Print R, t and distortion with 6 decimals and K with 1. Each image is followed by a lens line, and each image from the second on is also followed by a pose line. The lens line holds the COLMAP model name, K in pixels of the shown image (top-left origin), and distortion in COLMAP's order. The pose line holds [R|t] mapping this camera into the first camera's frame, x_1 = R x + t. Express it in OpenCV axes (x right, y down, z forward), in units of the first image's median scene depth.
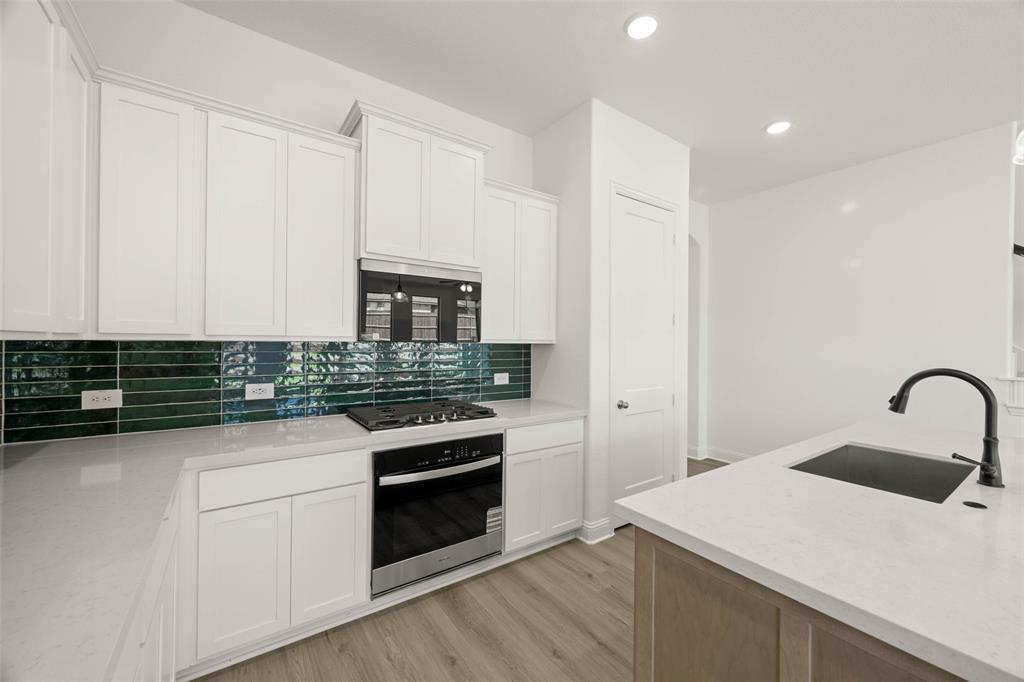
lens RADIAL K [[399.1, 0, 513.2], [0, 399.1, 342.7], [0, 0, 1]] dist [0.000577, -0.000038]
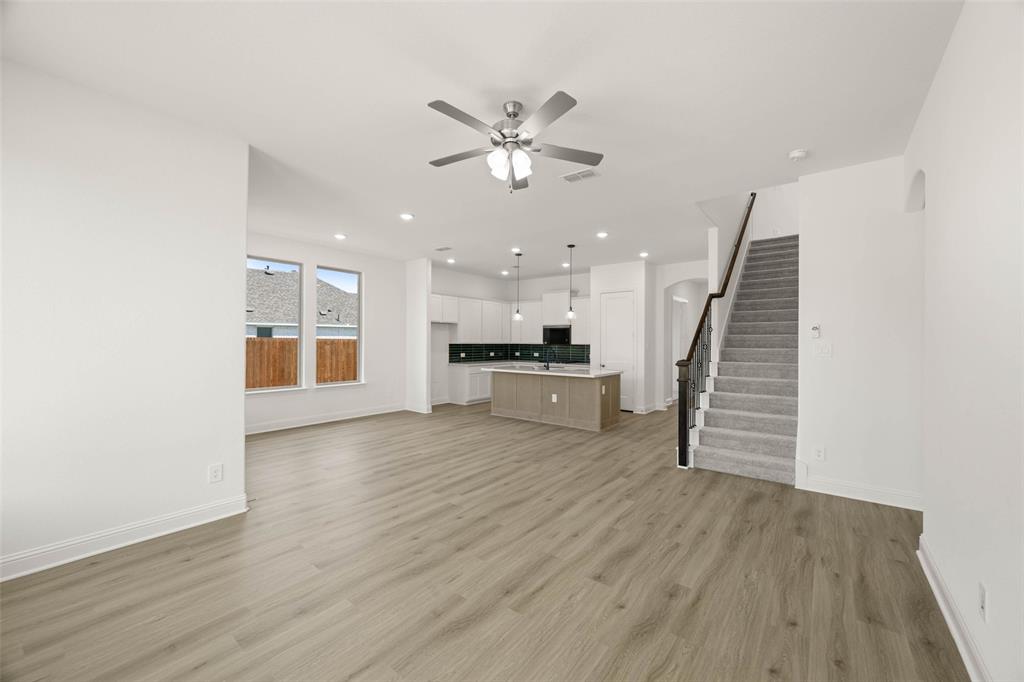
lens RADIAL K [[399.1, 0, 513.2], [0, 399.1, 342.7], [0, 0, 1]] dist [0.000577, -0.000038]
pose [[0.278688, -0.009311, -0.960336, 3.715924], [-0.001367, 0.999948, -0.010092, 0.027446], [0.960381, 0.004125, 0.278661, -0.572074]]
